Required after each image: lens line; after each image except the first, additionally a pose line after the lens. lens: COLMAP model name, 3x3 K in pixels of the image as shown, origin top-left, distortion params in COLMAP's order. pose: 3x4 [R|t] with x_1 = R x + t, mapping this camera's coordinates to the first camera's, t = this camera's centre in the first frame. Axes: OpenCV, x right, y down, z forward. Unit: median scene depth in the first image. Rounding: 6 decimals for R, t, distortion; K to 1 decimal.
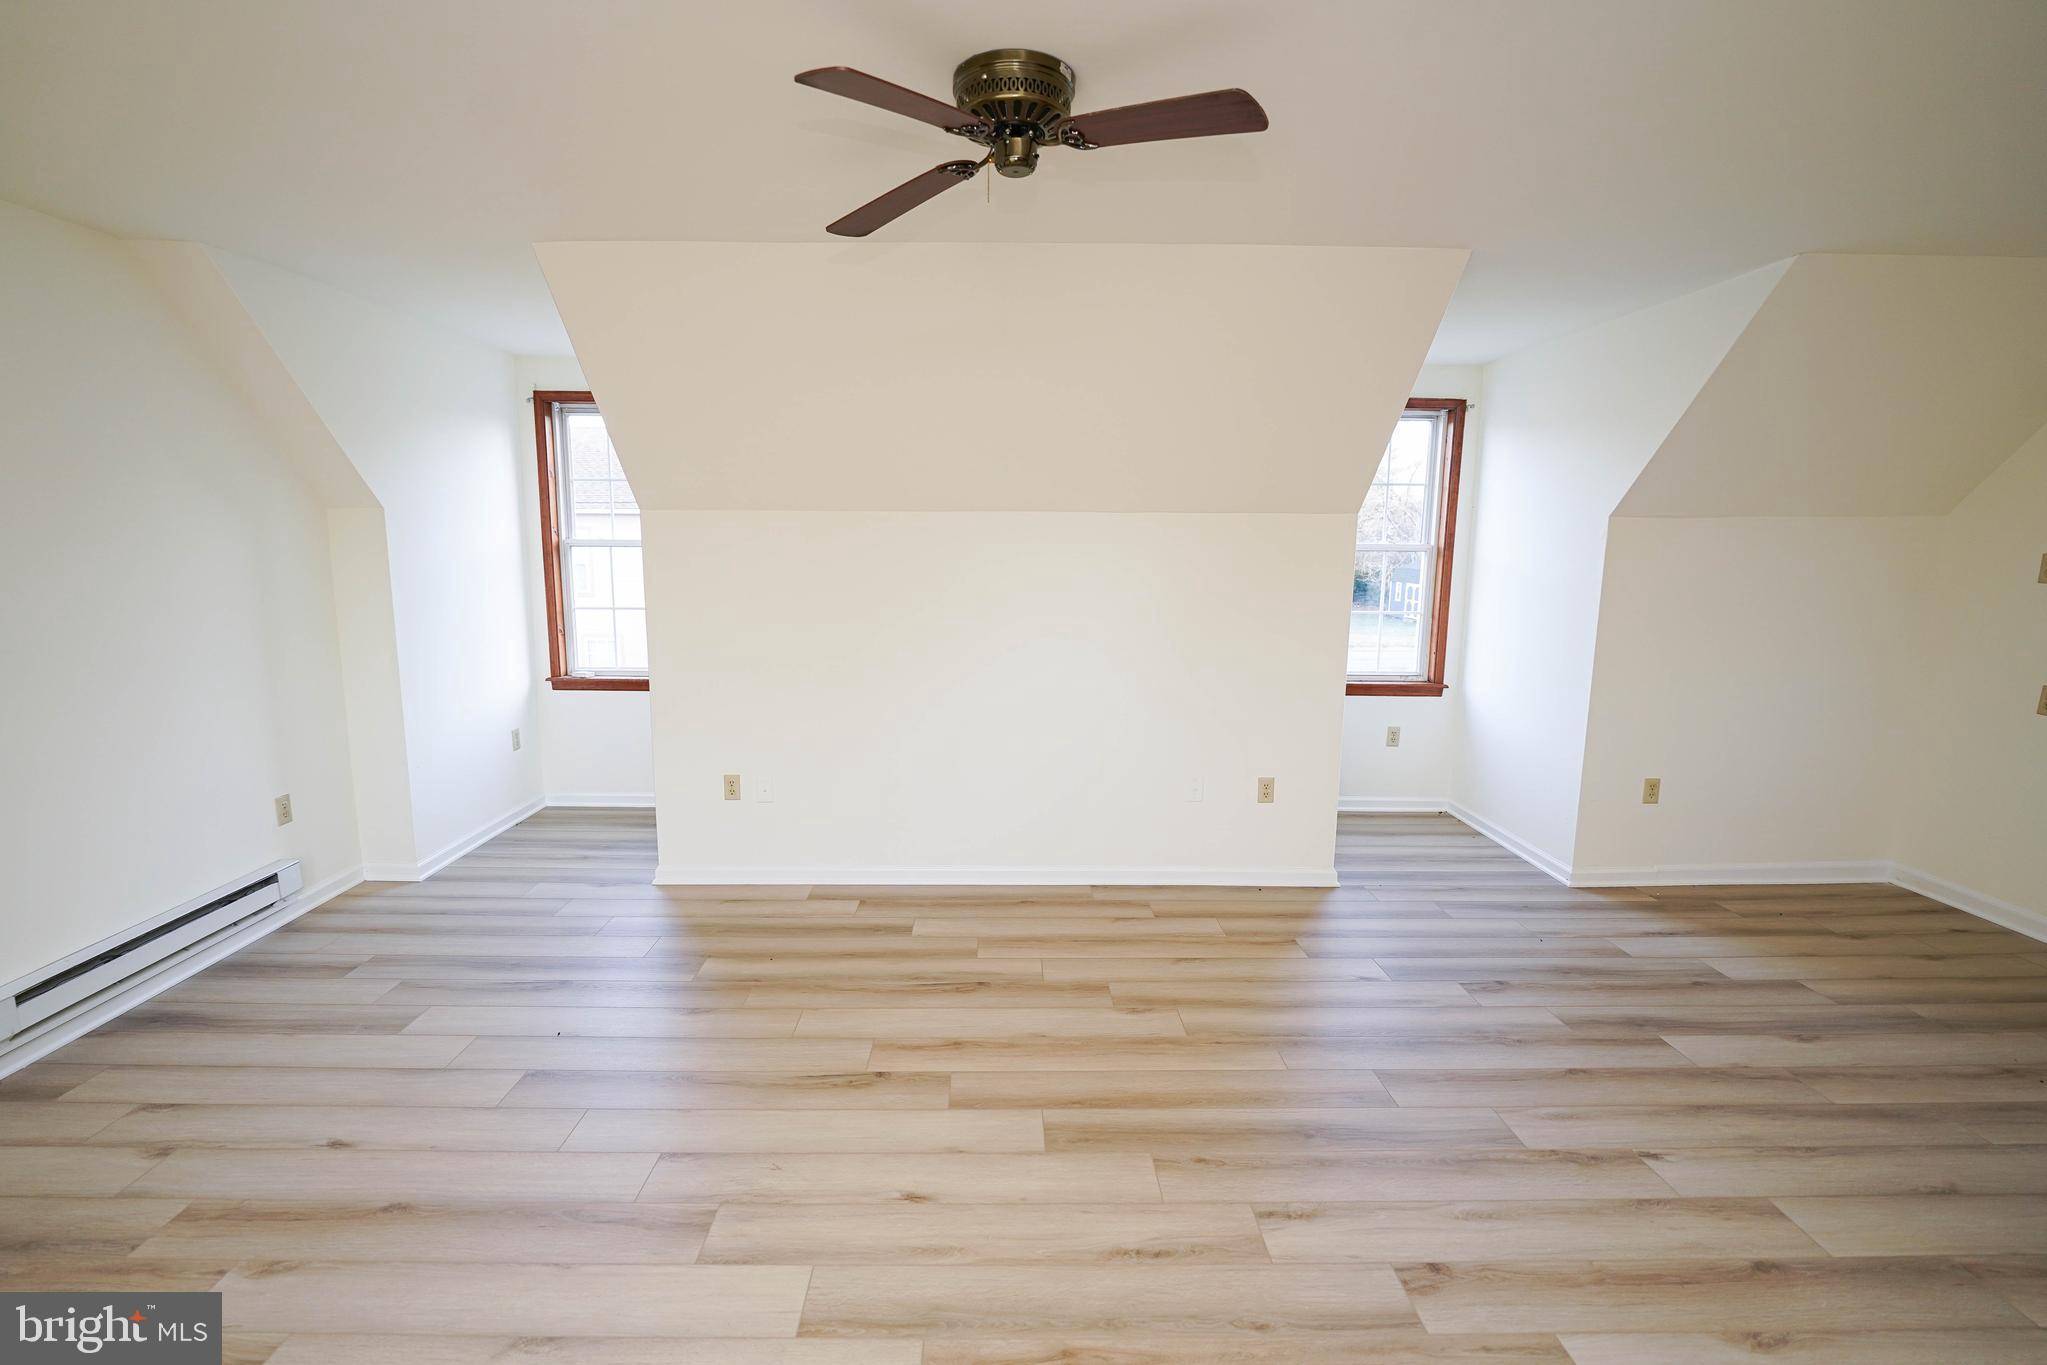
lens RADIAL K [[908.1, 0, 1014.1], [0, 908.1, 686.2], [0, 0, 1]] dist [-0.017314, 0.000449]
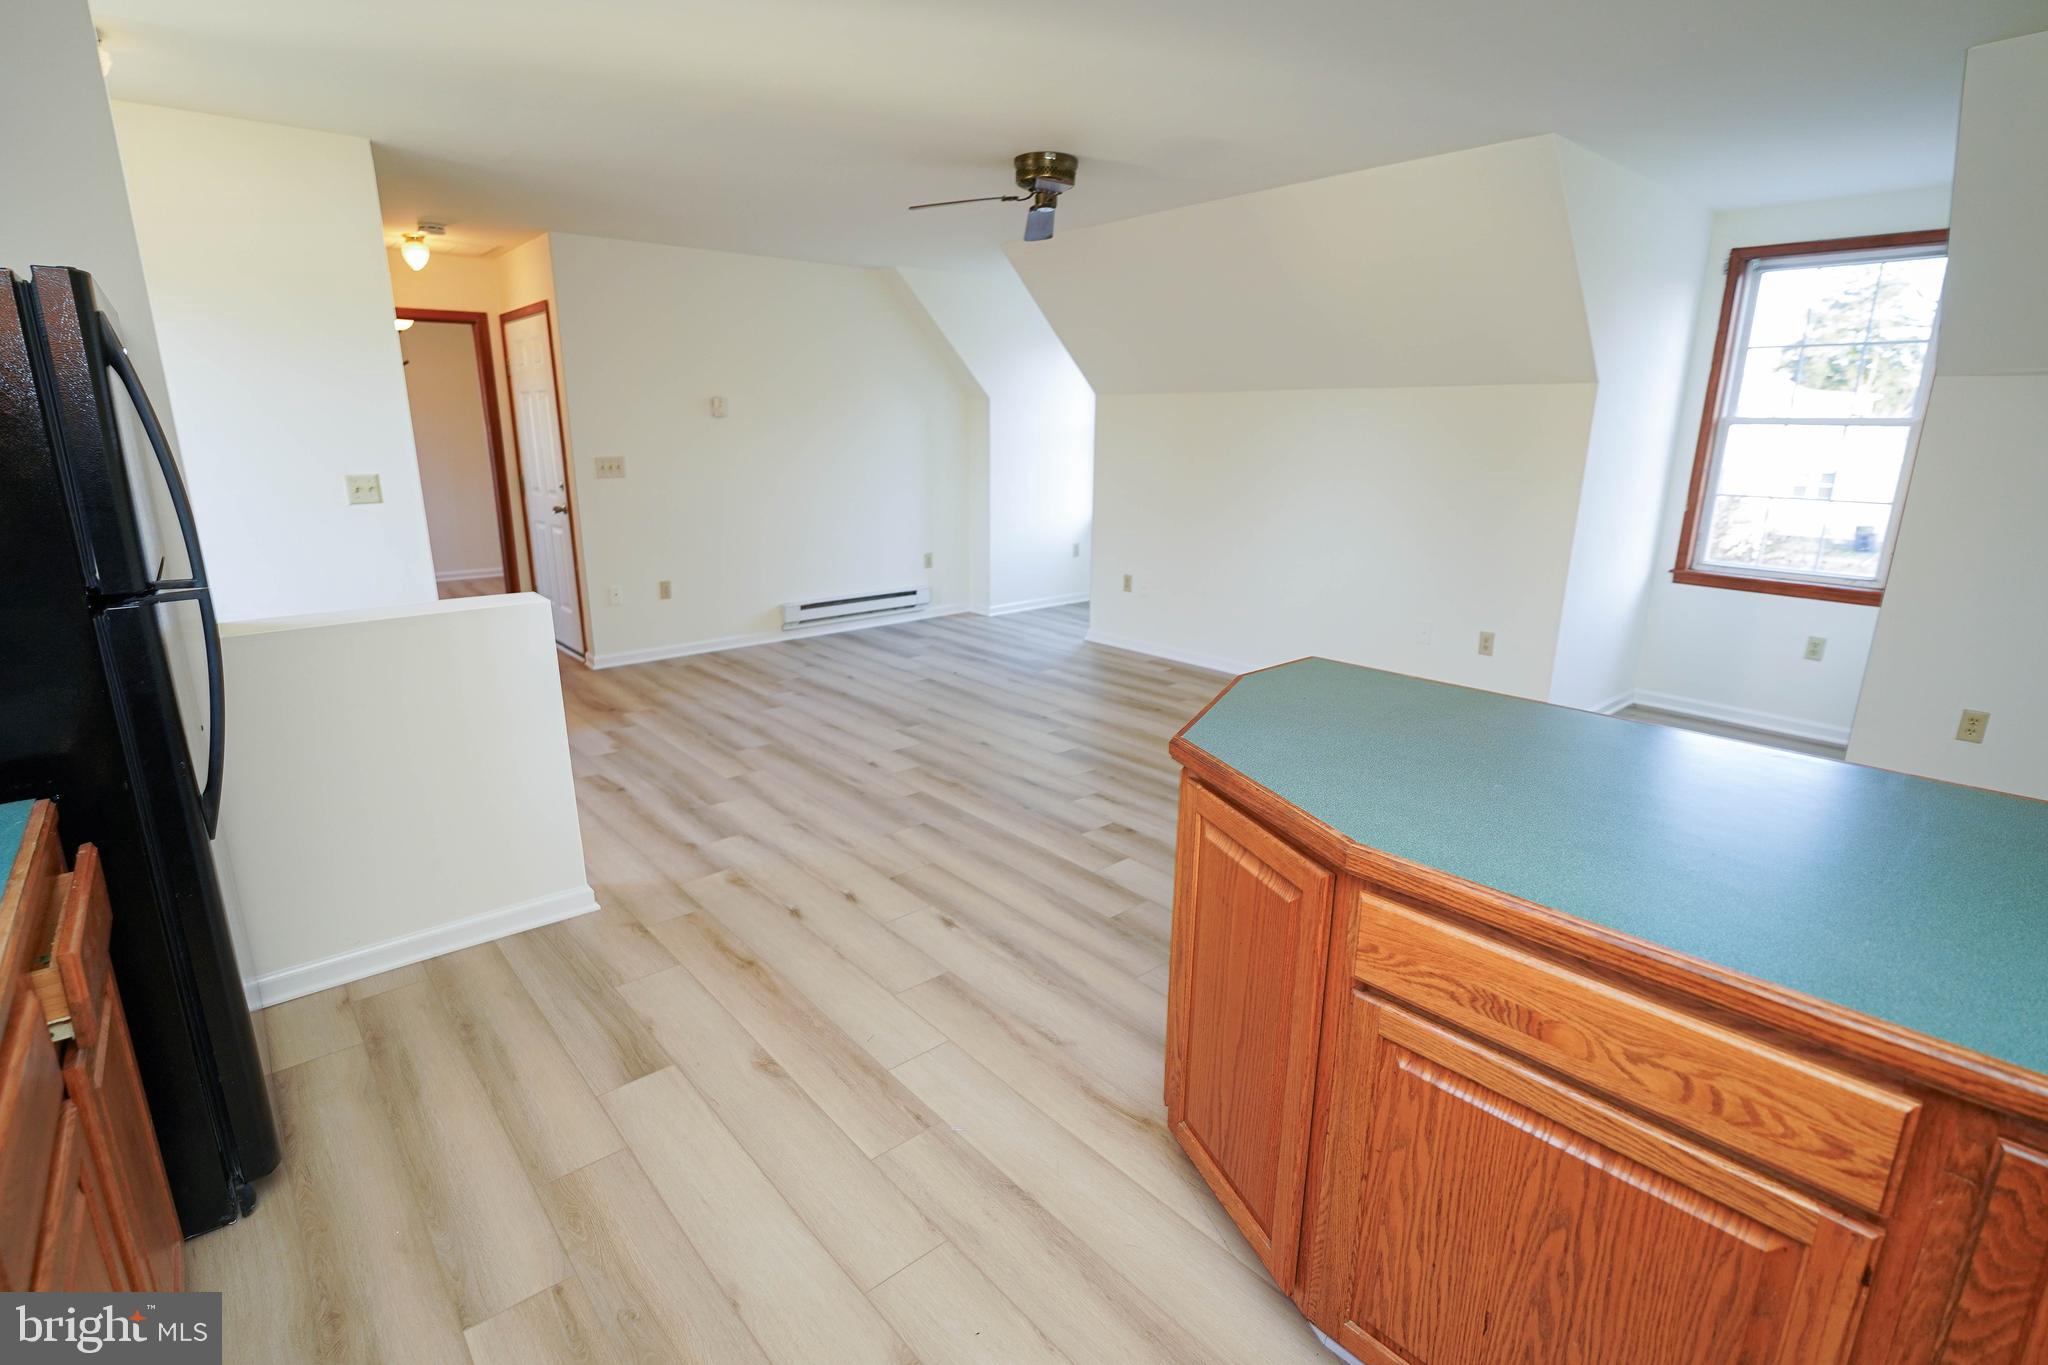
lens RADIAL K [[952.0, 0, 1024.0], [0, 952.0, 682.5], [0, 0, 1]] dist [-0.019380, 0.006568]
pose [[0.651707, 0.194856, -0.733014, 0.949025], [-0.119748, 0.980749, 0.154246, 0.063996], [0.748958, -0.012746, 0.662495, -0.211678]]
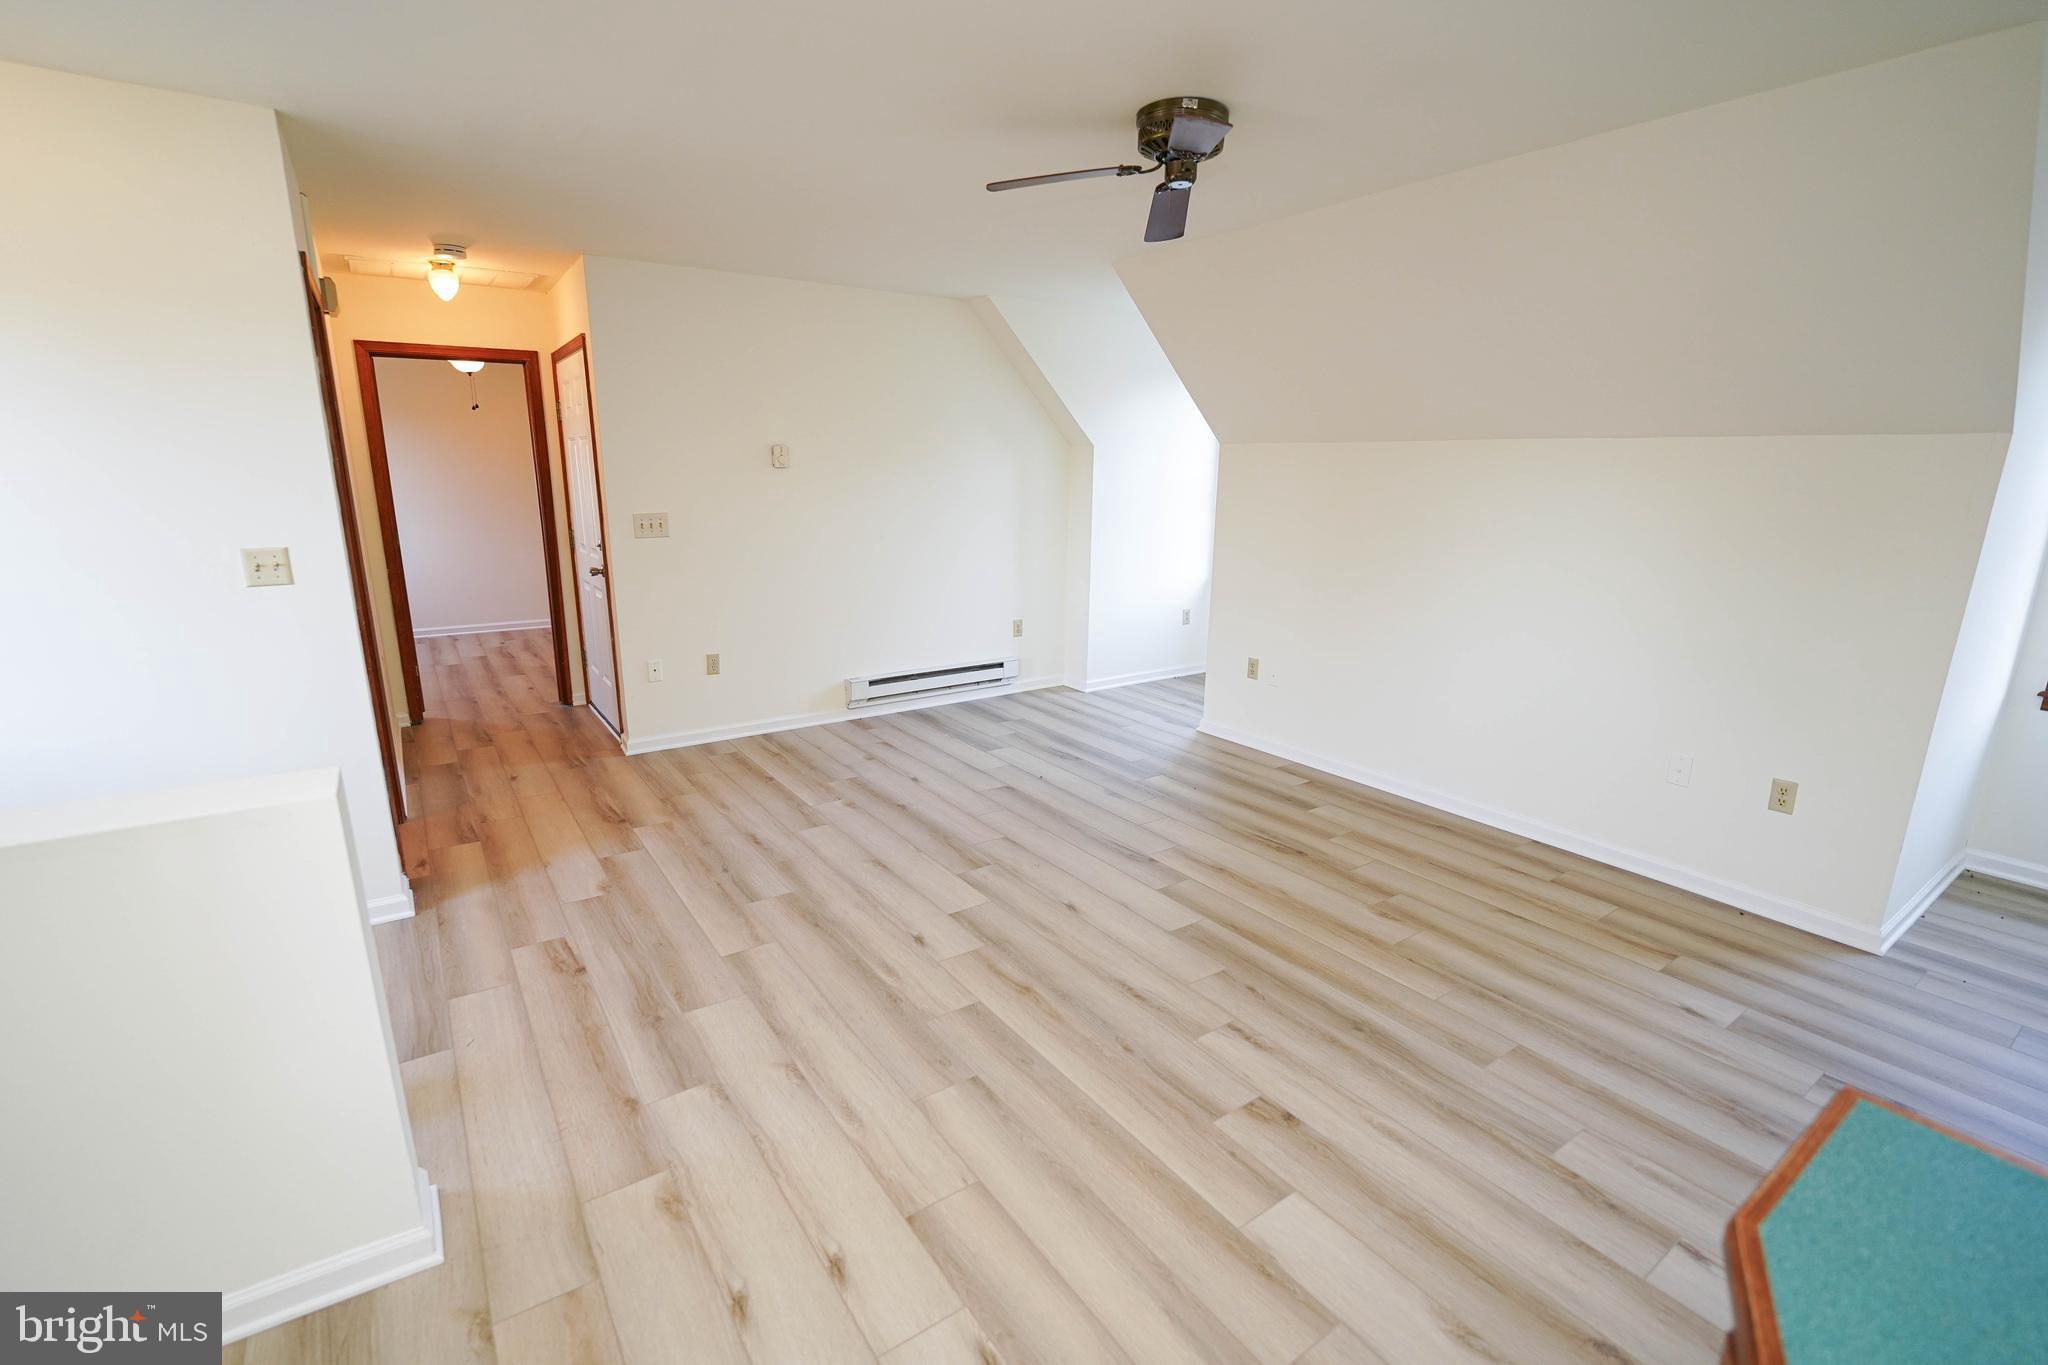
lens RADIAL K [[908.5, 0, 1014.6], [0, 908.5, 686.2], [0, 0, 1]] dist [-0.017314, 0.000449]
pose [[0.556686, 0.194226, -0.807698, 0.634061], [-0.133856, 0.980551, 0.143535, 0.003832], [0.819868, 0.028211, 0.571857, 0.036202]]
